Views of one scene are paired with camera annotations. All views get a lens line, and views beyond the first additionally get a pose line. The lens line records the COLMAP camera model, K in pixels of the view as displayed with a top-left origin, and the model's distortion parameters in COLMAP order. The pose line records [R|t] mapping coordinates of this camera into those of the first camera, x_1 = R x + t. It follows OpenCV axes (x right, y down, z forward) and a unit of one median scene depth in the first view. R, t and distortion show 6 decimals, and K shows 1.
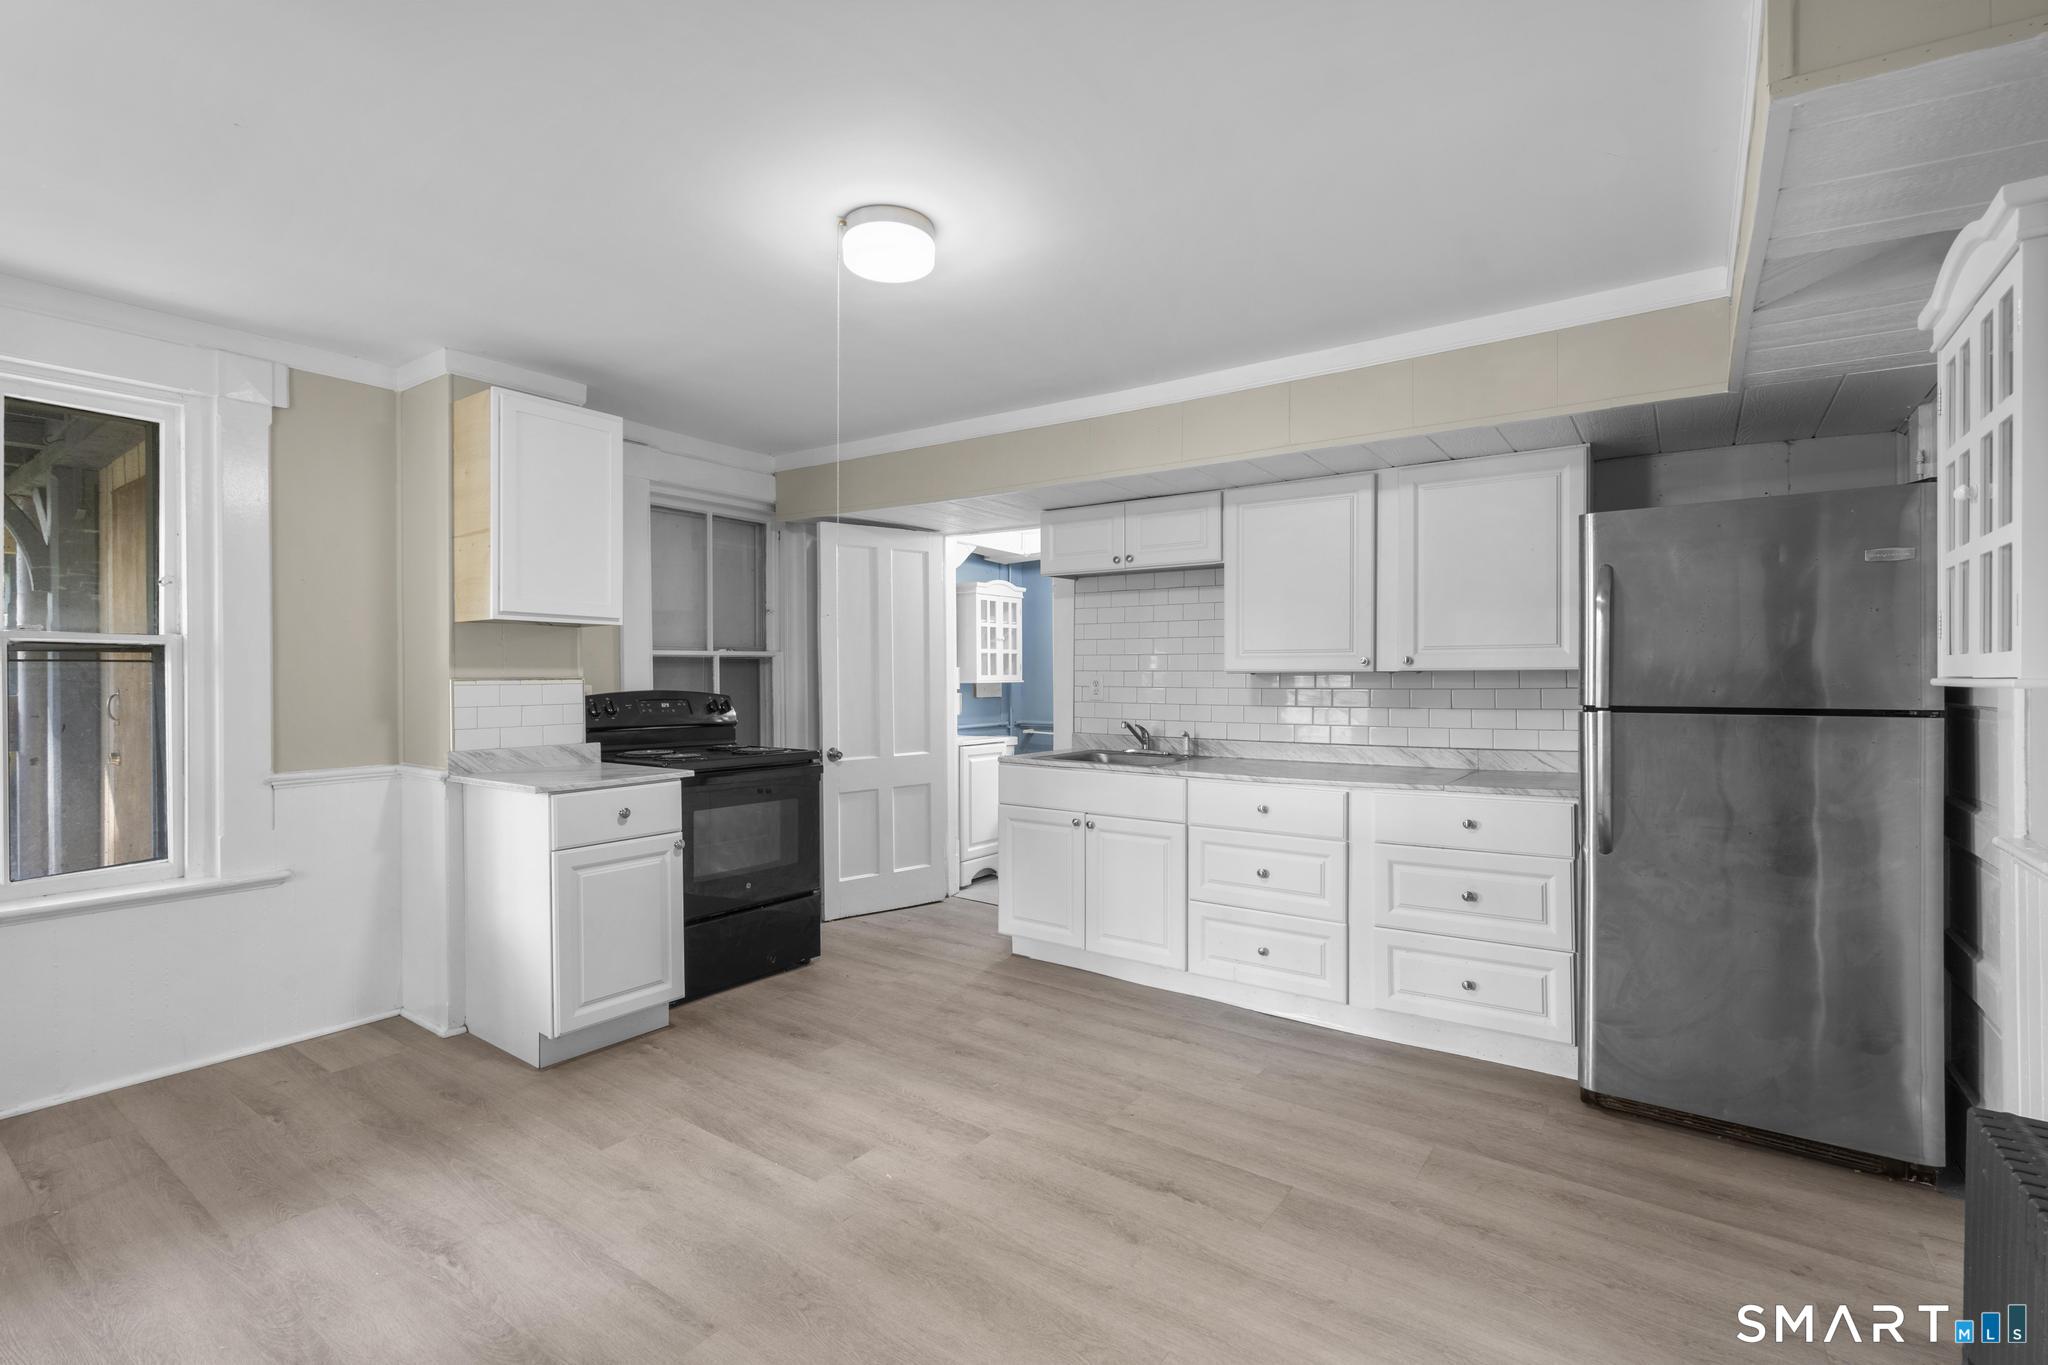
lens RADIAL K [[935.1, 0, 1014.9], [0, 935.1, 679.9], [0, 0, 1]] dist [-0.003329, 0.002598]
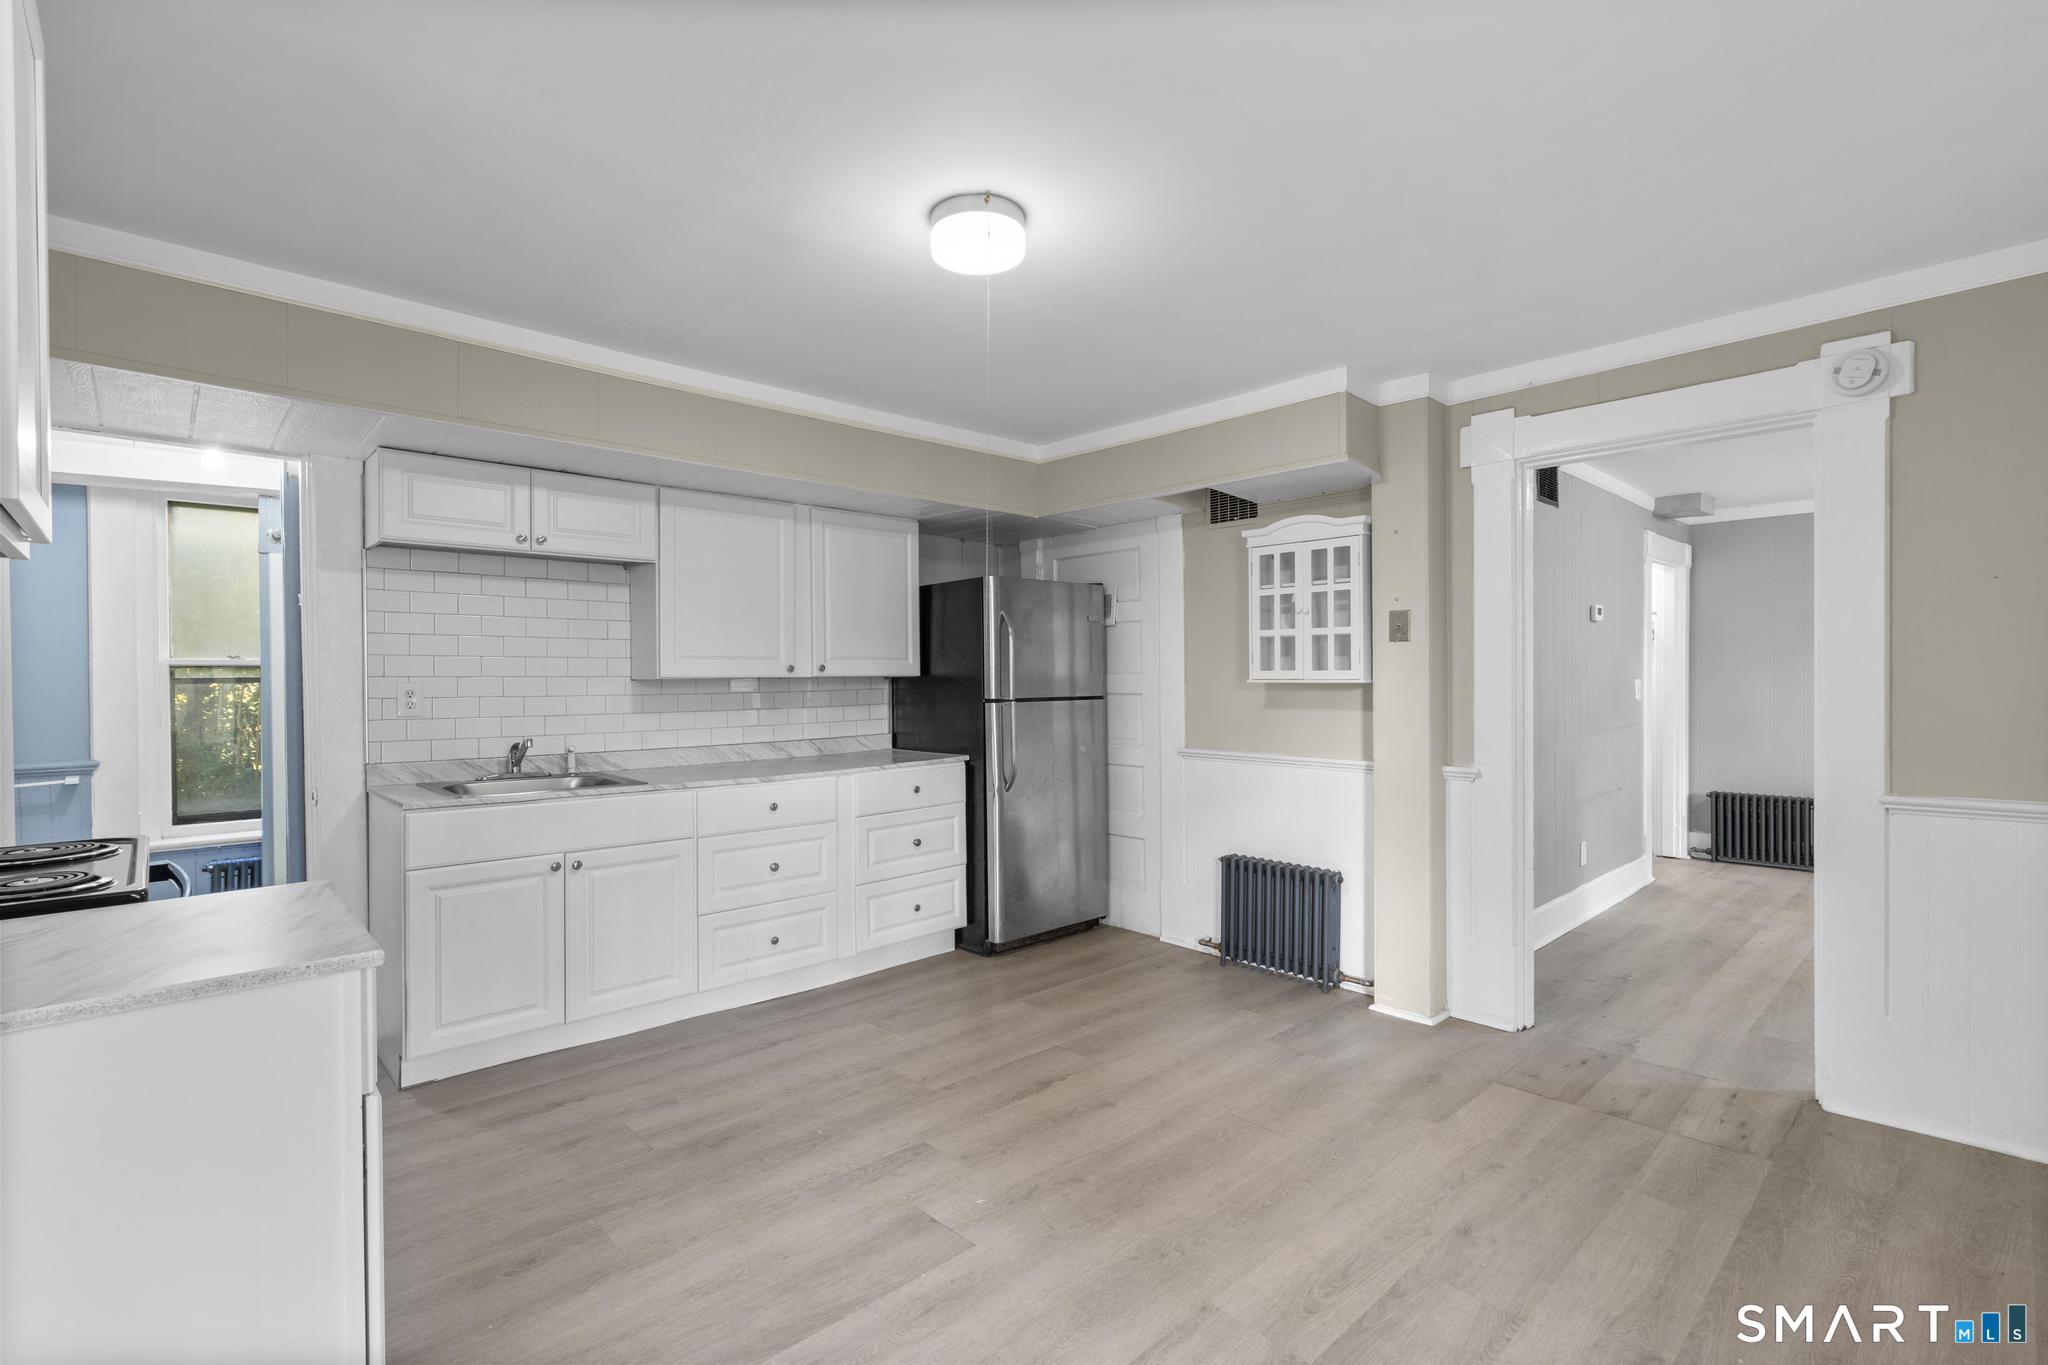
lens RADIAL K [[935.1, 0, 1010.7], [0, 935.1, 683.7], [0, 0, 1]] dist [-0.003329, 0.002598]
pose [[0.196824, -0.007928, 0.980407, -0.763664], [0.009094, 0.999939, 0.006261, -0.006300], [-0.980397, 0.007683, 0.196884, 0.553779]]
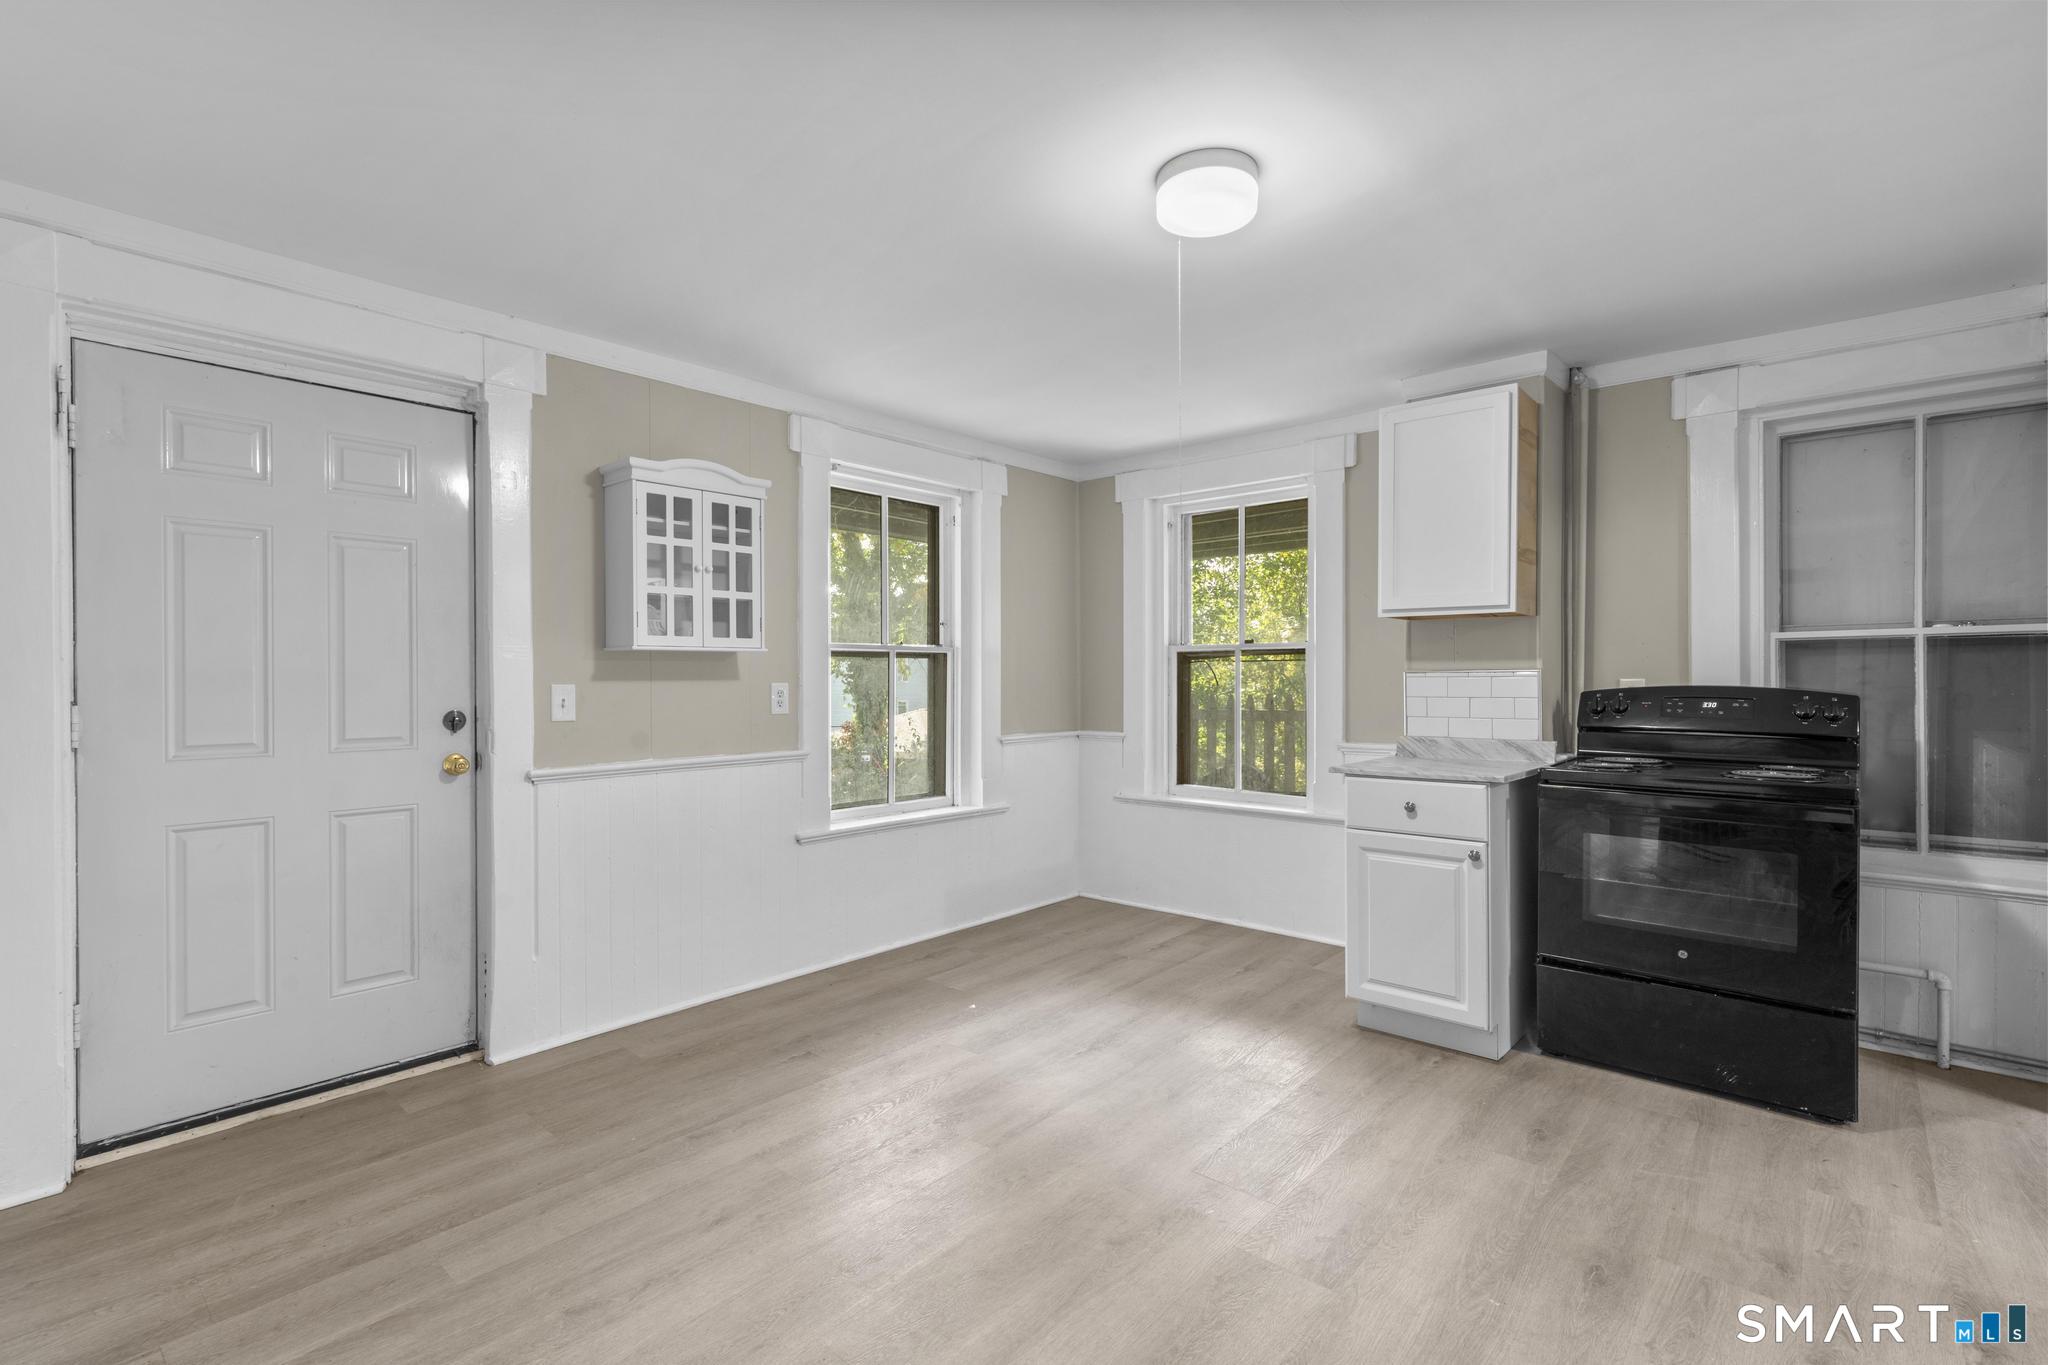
lens RADIAL K [[935.1, 0, 1016.9], [0, 935.1, 679.6], [0, 0, 1]] dist [-0.003329, 0.002598]
pose [[-0.097034, 0.005941, -0.995263, 0.565617], [-0.001437, 0.999980, 0.006109, 0.002819], [0.995280, 0.002023, -0.097024, 0.642139]]
